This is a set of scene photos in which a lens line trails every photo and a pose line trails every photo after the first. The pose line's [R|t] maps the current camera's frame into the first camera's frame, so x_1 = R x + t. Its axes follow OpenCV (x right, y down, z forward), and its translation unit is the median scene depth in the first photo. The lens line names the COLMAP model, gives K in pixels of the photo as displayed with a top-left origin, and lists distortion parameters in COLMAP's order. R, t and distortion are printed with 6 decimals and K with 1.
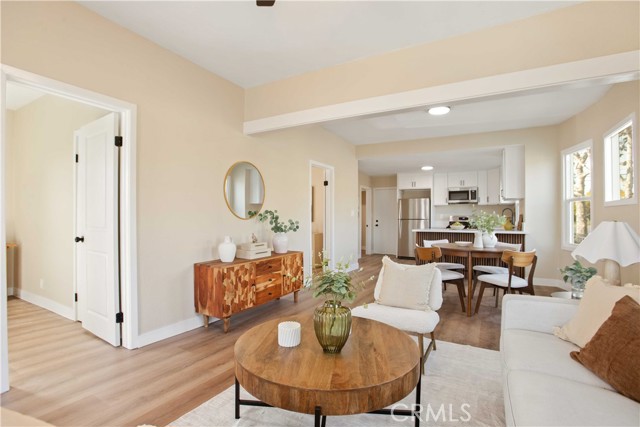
lens RADIAL K [[304.1, 0, 328.7], [0, 304.1, 220.0], [0, 0, 1]] dist [-0.045056, 0.013018]
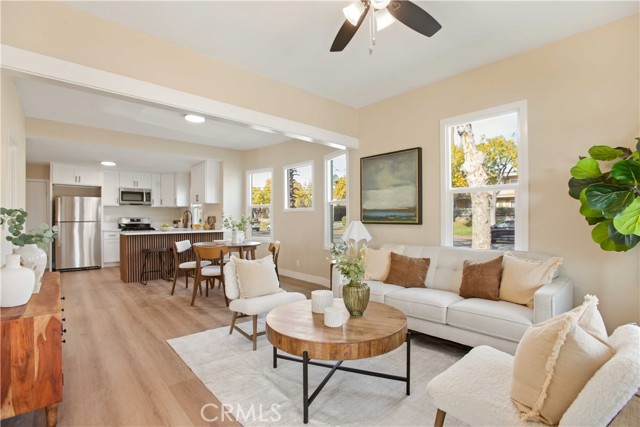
lens RADIAL K [[304.1, 0, 315.7], [0, 304.1, 216.3], [0, 0, 1]] dist [-0.045056, 0.013018]
pose [[0.341722, 0.003562, 0.939794, -0.256909], [0.011851, 0.999897, -0.008099, -0.003208], [-0.939726, 0.013905, 0.341644, 0.129237]]
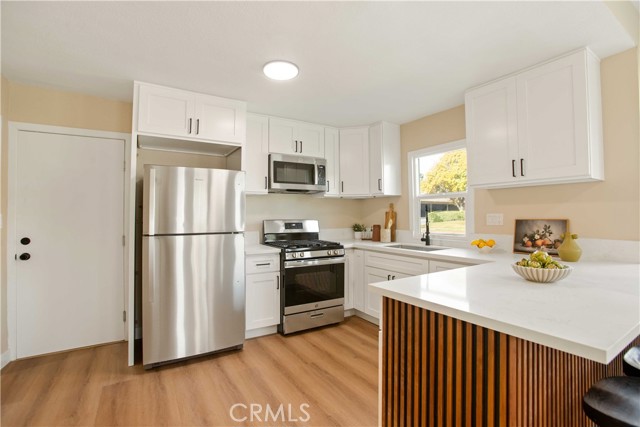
lens RADIAL K [[304.1, 0, 316.6], [0, 304.1, 206.5], [0, 0, 1]] dist [-0.045056, 0.013018]
pose [[0.502770, 0.020347, 0.864181, 0.070672], [0.010571, 0.999503, -0.029683, -0.019954], [-0.864355, 0.024060, 0.502306, 0.742121]]
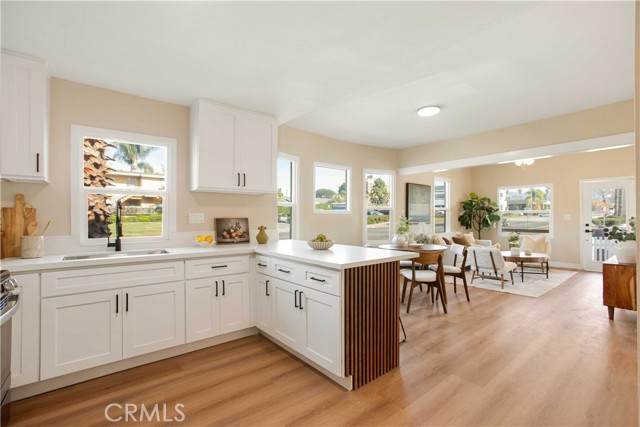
lens RADIAL K [[304.1, 0, 322.1], [0, 304.1, 211.0], [0, 0, 1]] dist [-0.045056, 0.013018]
pose [[-0.934277, 0.009061, 0.356433, 0.176445], [0.003162, 0.999848, -0.017131, -0.015703], [-0.356534, -0.014878, -0.934164, 1.046526]]
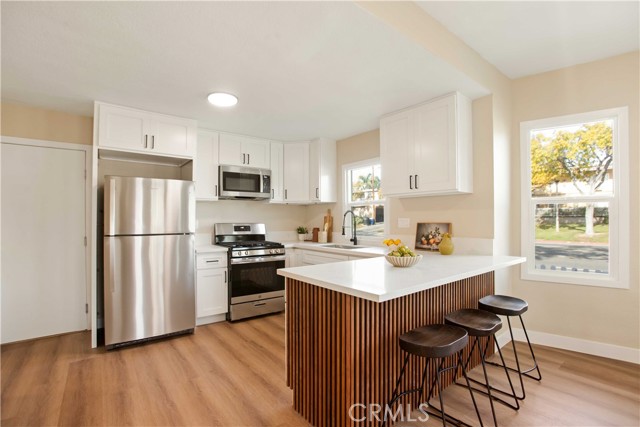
lens RADIAL K [[304.1, 0, 310.8], [0, 304.1, 216.7], [0, 0, 1]] dist [-0.045056, 0.013018]
pose [[0.421957, 0.005006, 0.906602, 0.028747], [0.008208, 0.999923, -0.009342, -0.019103], [-0.906579, 0.011383, 0.421883, 0.677386]]
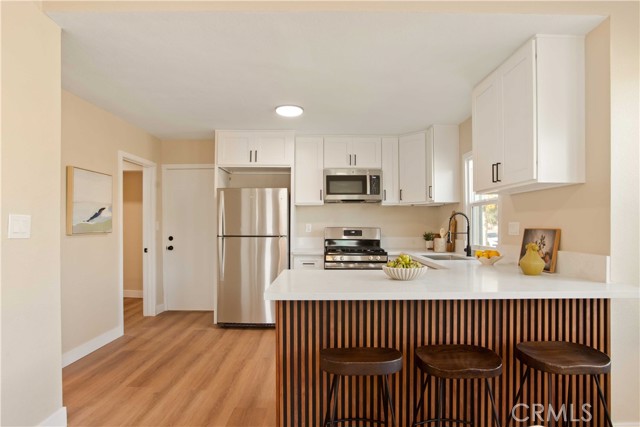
lens RADIAL K [[350.2, 0, 317.0], [0, 350.2, 226.4], [0, 0, 1]] dist [-0.051646, 0.004704]
pose [[0.882877, -0.005041, 0.469577, 0.128251], [0.004040, 0.999987, 0.003139, -0.017466], [-0.469587, -0.000874, 0.882886, 0.524568]]
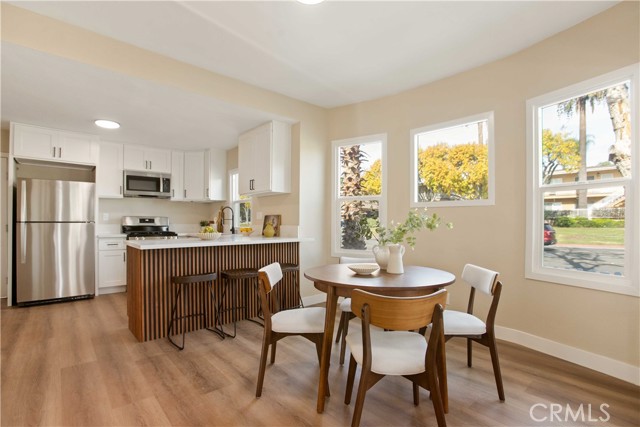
lens RADIAL K [[311.5, 0, 310.2], [0, 311.5, 220.4], [0, 0, 1]] dist [-0.032560, 0.006717]
pose [[0.360710, 0.002243, 0.932675, -0.037251], [0.003496, 0.999987, -0.003757, -0.001964], [-0.932671, 0.004615, 0.360698, 0.441904]]
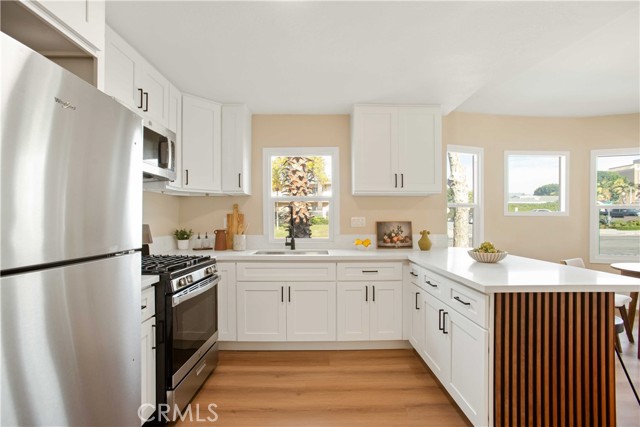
lens RADIAL K [[304.1, 0, 321.1], [0, 304.1, 217.3], [0, 0, 1]] dist [-0.045056, 0.013018]
pose [[-0.487879, 0.008598, 0.872869, 0.139253], [0.005165, 0.999962, -0.006963, -0.016732], [-0.872896, 0.001111, -0.487905, 0.978437]]
